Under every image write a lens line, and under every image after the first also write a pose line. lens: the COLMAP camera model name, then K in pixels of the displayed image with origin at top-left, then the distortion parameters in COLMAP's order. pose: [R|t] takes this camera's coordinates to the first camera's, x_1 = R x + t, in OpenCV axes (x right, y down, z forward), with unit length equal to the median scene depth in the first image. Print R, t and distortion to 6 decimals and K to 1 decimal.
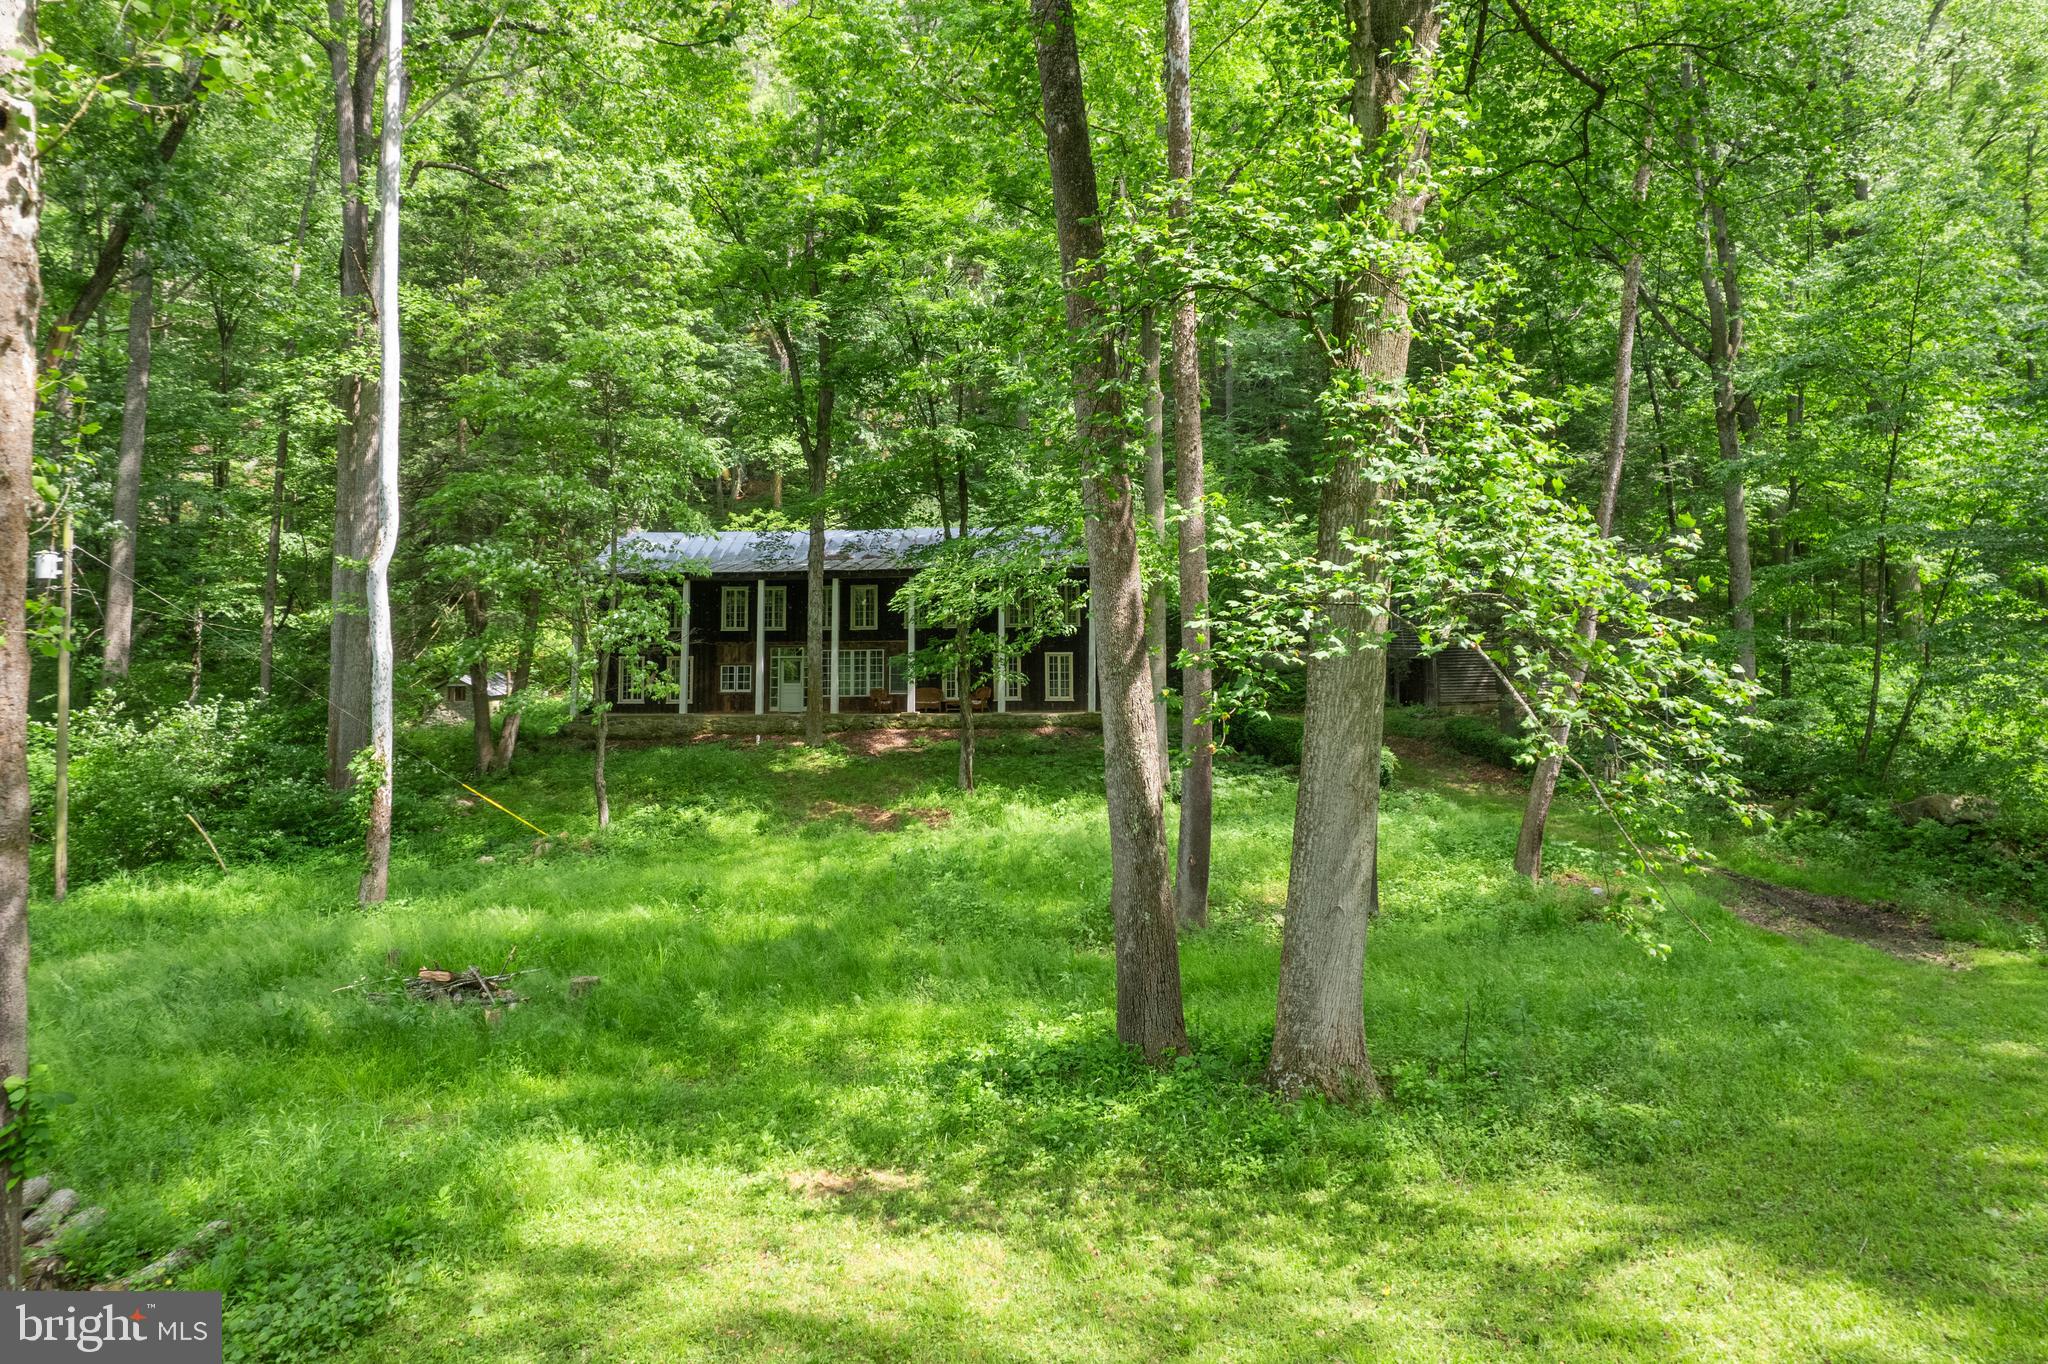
lens RADIAL K [[1302.3, 0, 1024.3], [0, 1302.3, 473.7], [0, 0, 1]] dist [-0.003691, 0.000035]
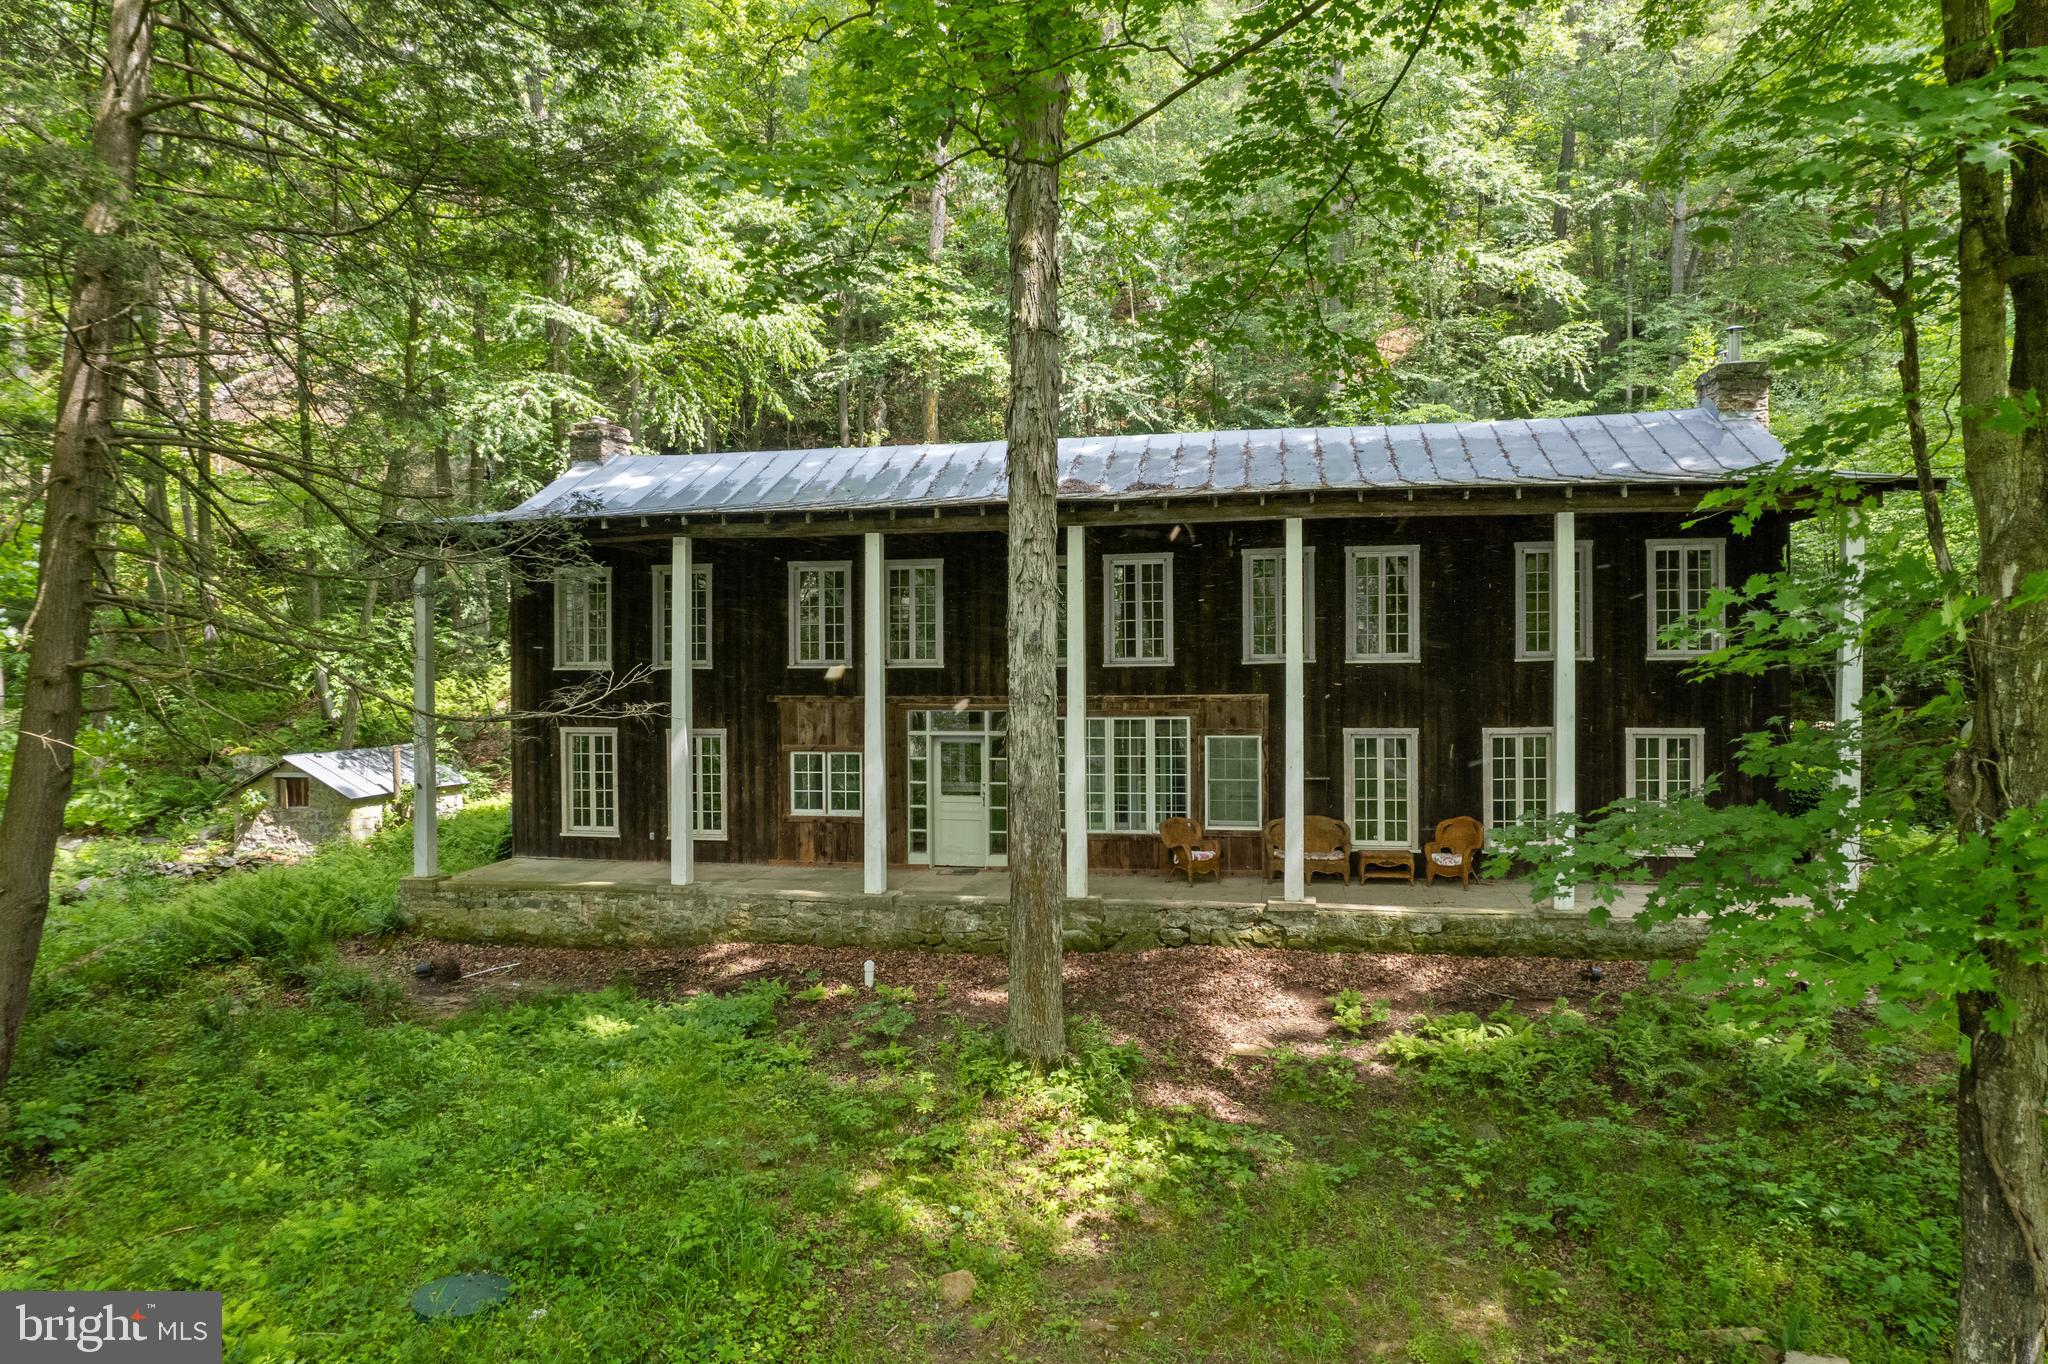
lens RADIAL K [[1336.4, 0, 1024.1], [0, 1336.4, 642.7], [0, 0, 1]] dist [-0.038626, -0.000335]
pose [[0.991775, -0.000271, -0.127993, -0.108541], [0.013933, 0.994284, 0.105854, 0.071335], [0.127233, -0.106766, 0.986110, 0.614008]]
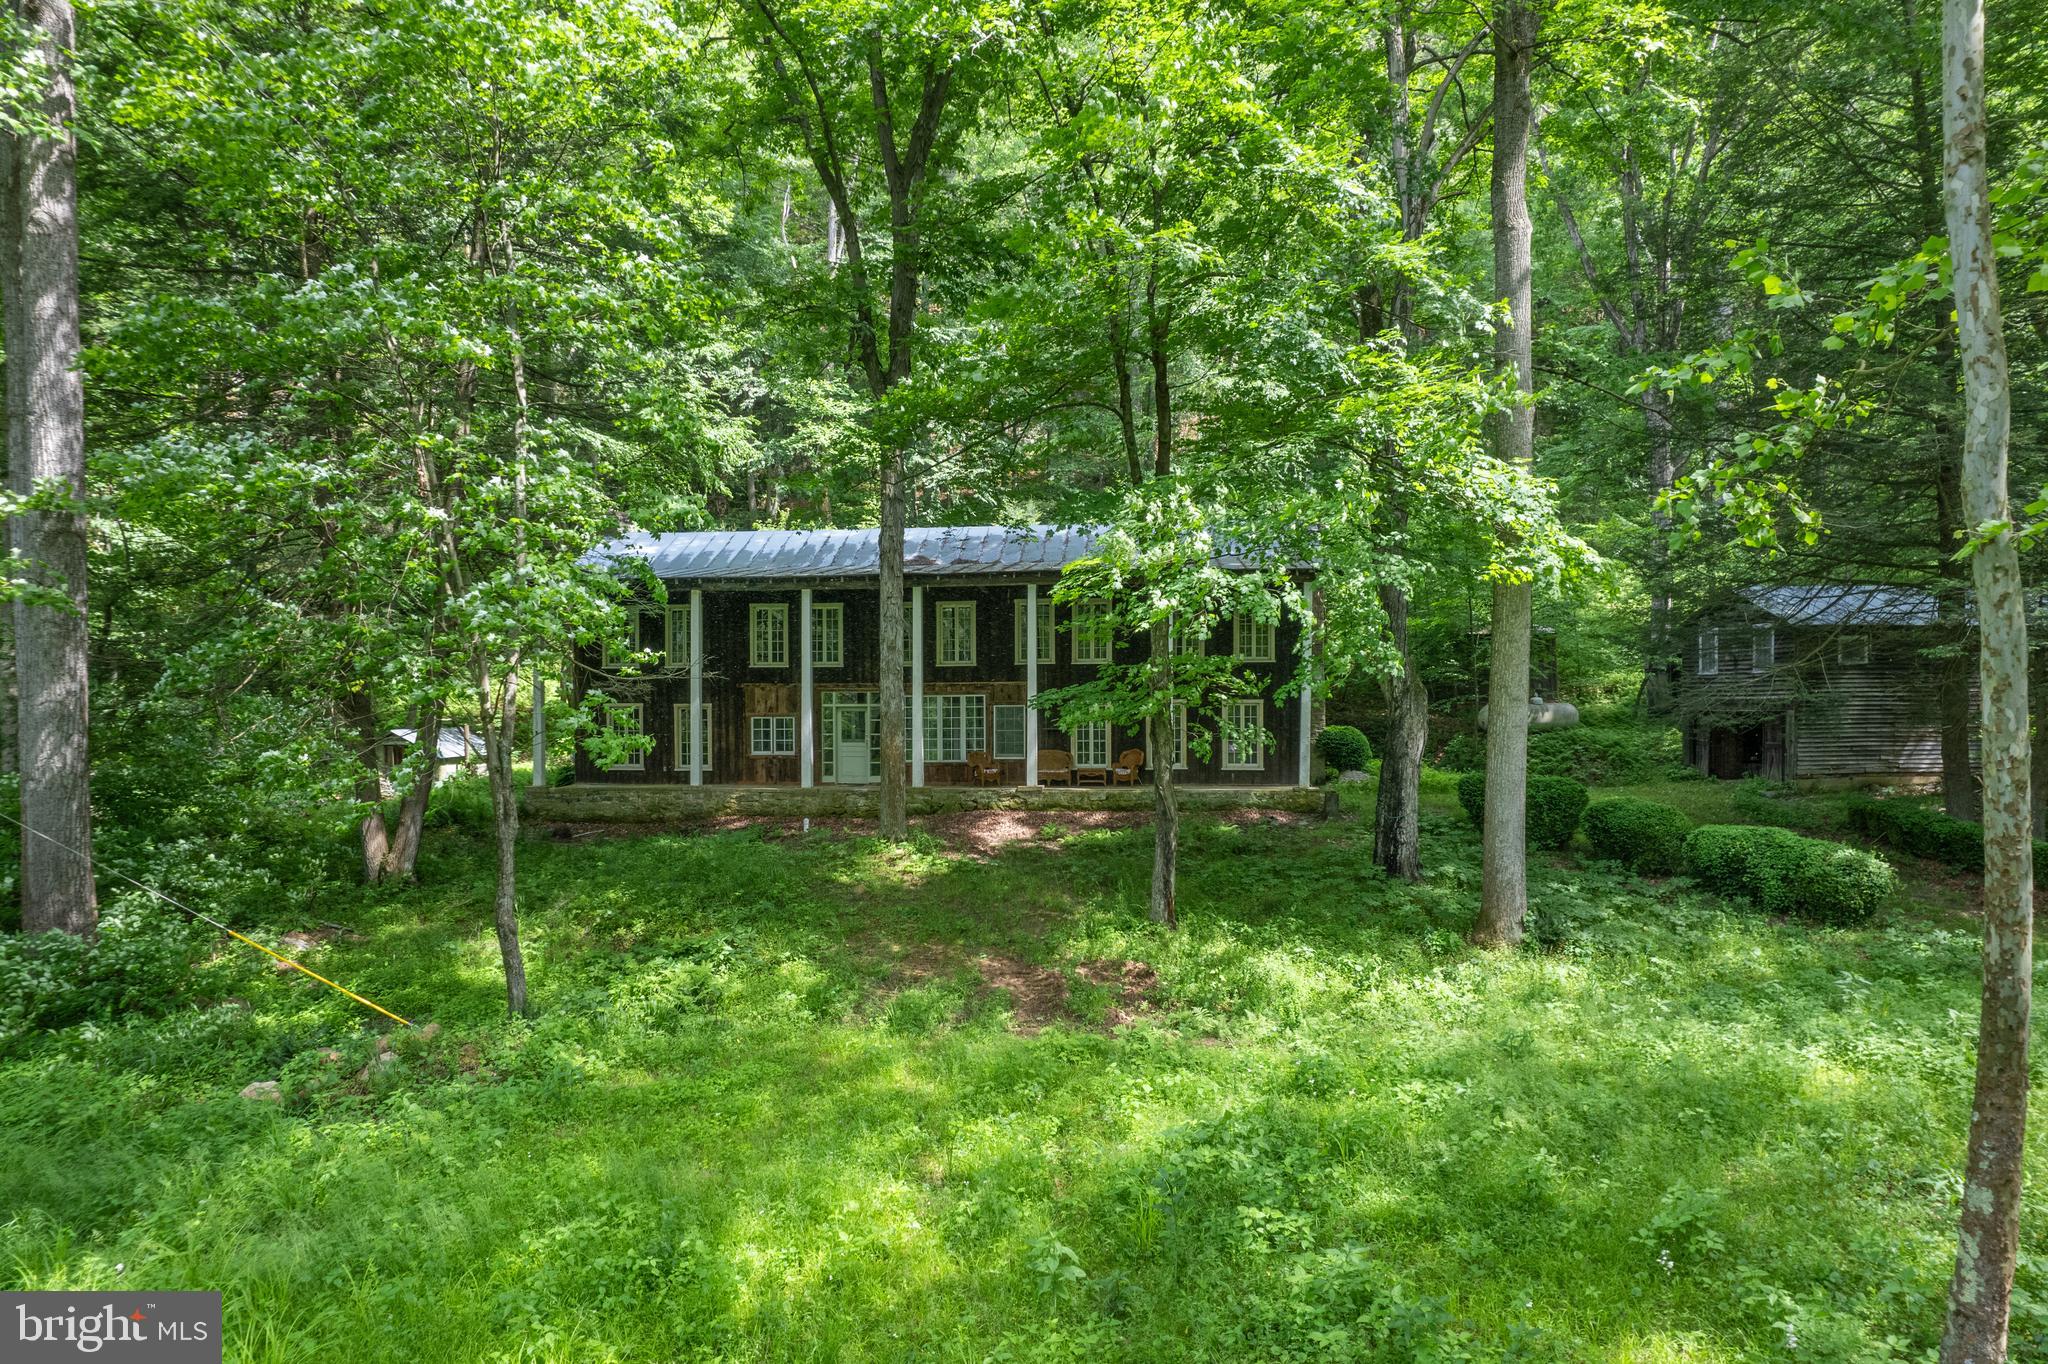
lens RADIAL K [[1316.8, 0, 1020.4], [0, 1316.8, 706.8], [0, 0, 1]] dist [-0.010198, 0.000704]
pose [[0.999256, 0.004149, -0.038335, -0.064367], [0.000780, 0.991814, 0.127688, 0.053953], [0.038551, -0.127623, 0.991073, 0.319016]]
